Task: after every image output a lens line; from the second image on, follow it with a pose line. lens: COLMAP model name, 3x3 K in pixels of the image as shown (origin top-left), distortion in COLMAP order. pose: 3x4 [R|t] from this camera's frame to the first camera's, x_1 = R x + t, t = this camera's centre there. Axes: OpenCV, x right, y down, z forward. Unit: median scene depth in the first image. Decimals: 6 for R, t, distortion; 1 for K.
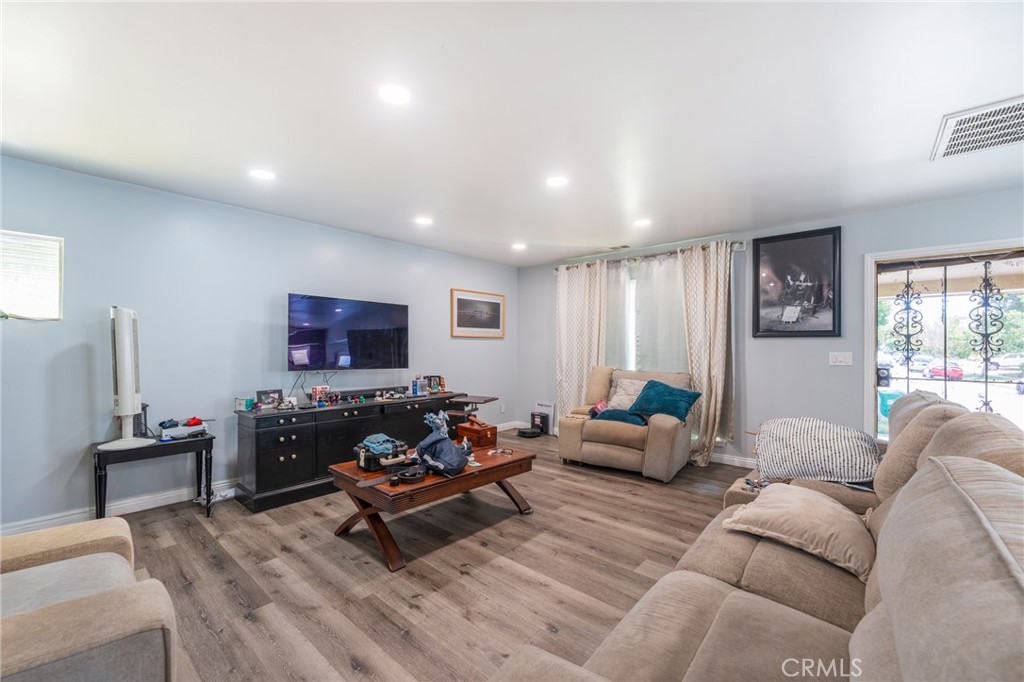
lens RADIAL K [[415.0, 0, 511.2], [0, 415.0, 346.4], [0, 0, 1]] dist [-0.001055, -0.000097]
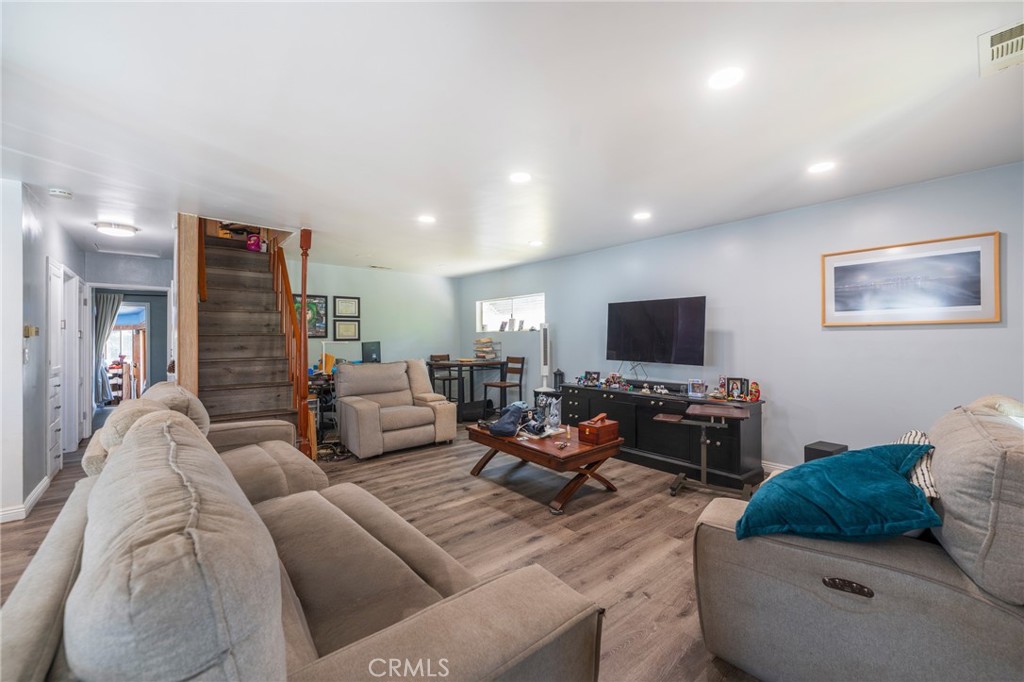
lens RADIAL K [[415.0, 0, 510.6], [0, 415.0, 340.9], [0, 0, 1]] dist [-0.001055, -0.000097]
pose [[-0.148441, -0.003962, -0.988913, 0.961596], [0.003038, 0.999985, -0.004462, 0.001796], [0.988917, -0.003667, -0.148427, 0.982899]]
